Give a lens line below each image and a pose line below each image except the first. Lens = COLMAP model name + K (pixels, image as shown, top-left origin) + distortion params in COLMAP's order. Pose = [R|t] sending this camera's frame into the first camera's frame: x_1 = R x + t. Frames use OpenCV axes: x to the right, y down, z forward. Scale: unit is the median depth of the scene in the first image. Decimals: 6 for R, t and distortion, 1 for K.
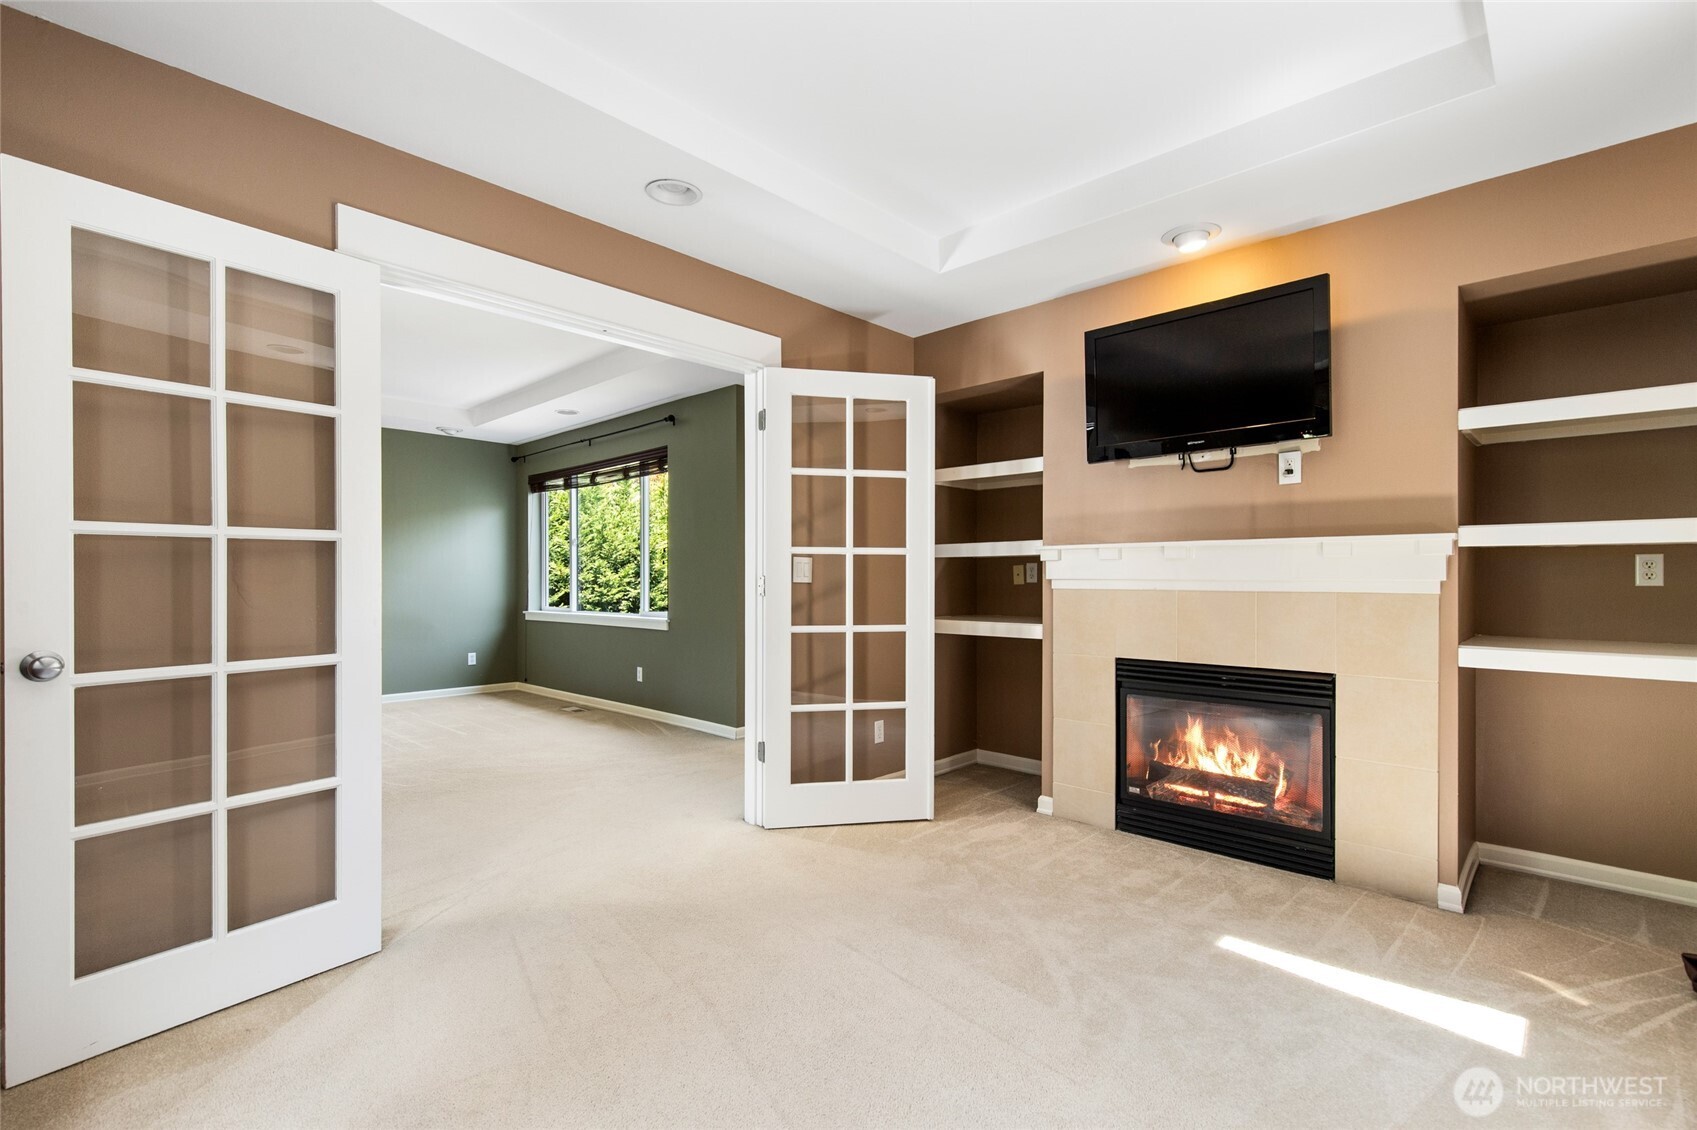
lens RADIAL K [[764.1, 0, 847.4], [0, 764.1, 572.9], [0, 0, 1]] dist [0.002240, 0.000091]
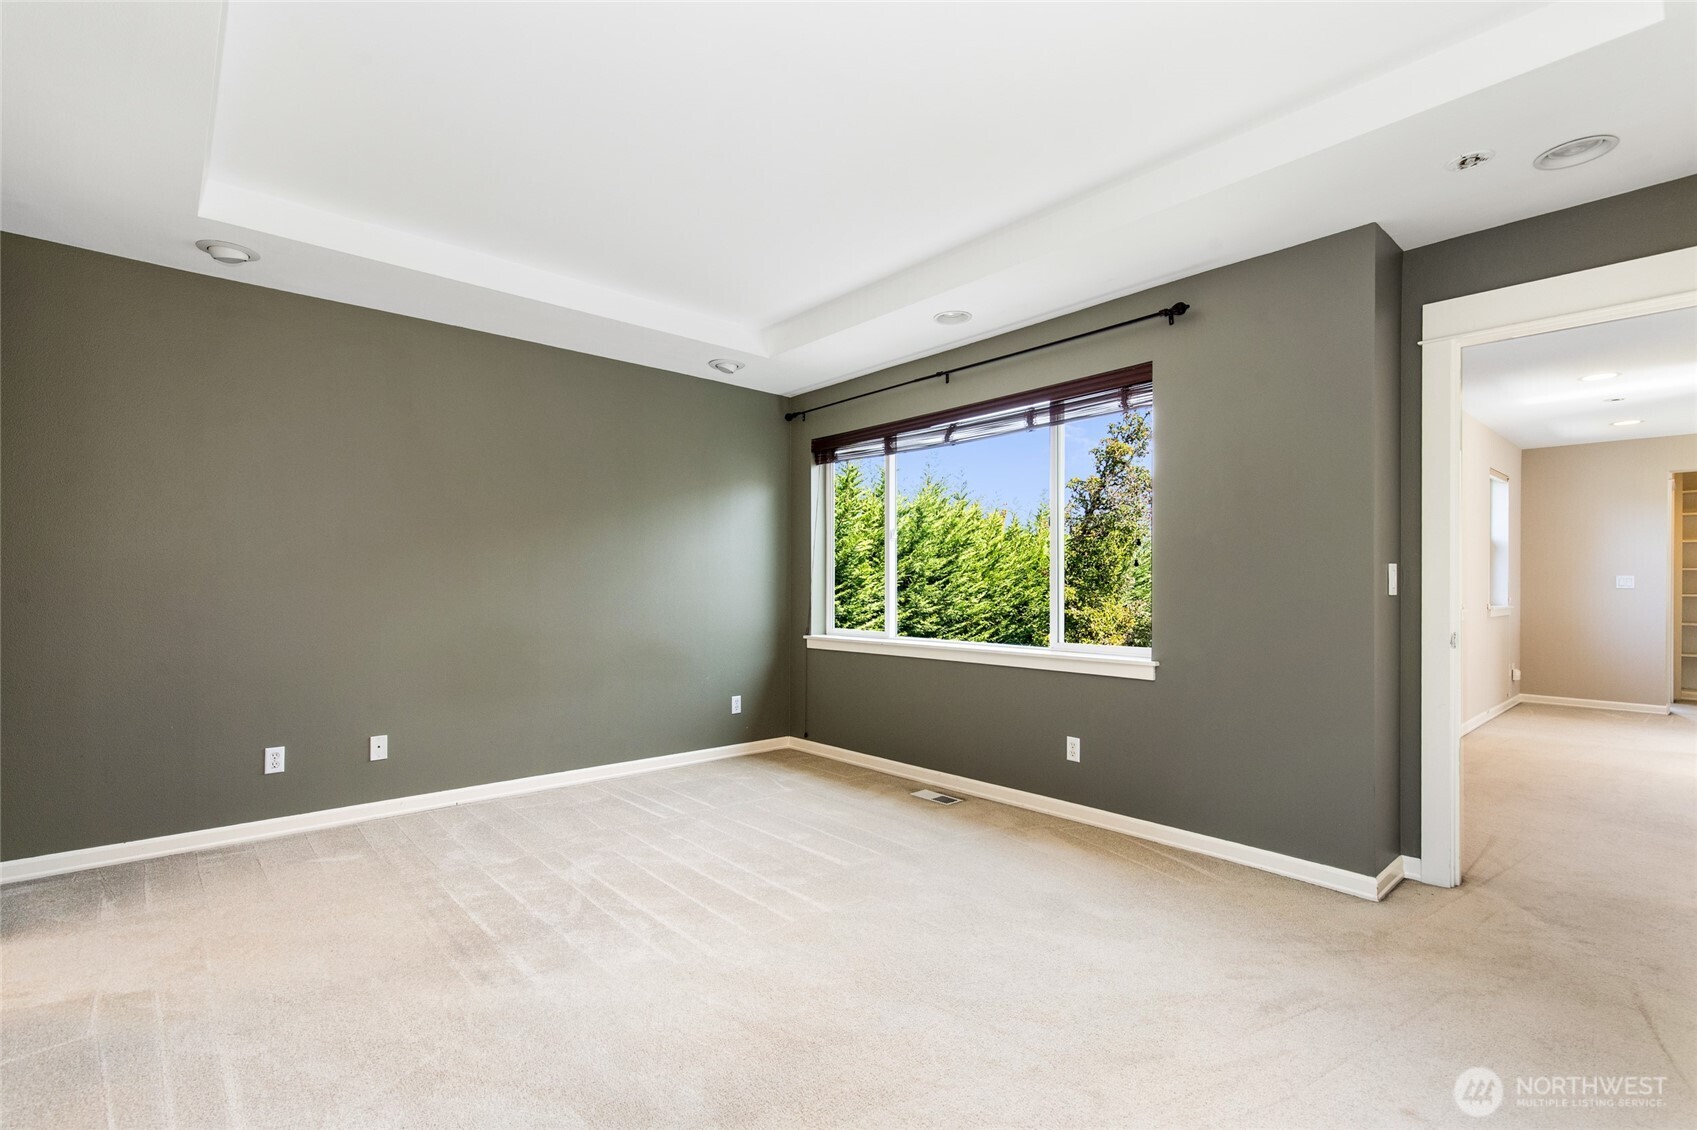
lens RADIAL K [[764.1, 0, 847.4], [0, 764.1, 572.9], [0, 0, 1]] dist [0.002240, 0.000091]
pose [[0.996328, 0.002546, -0.085584, -0.361845], [-0.003550, 0.999927, -0.011580, 0.001426], [0.085548, 0.011841, 0.996264, 0.350239]]
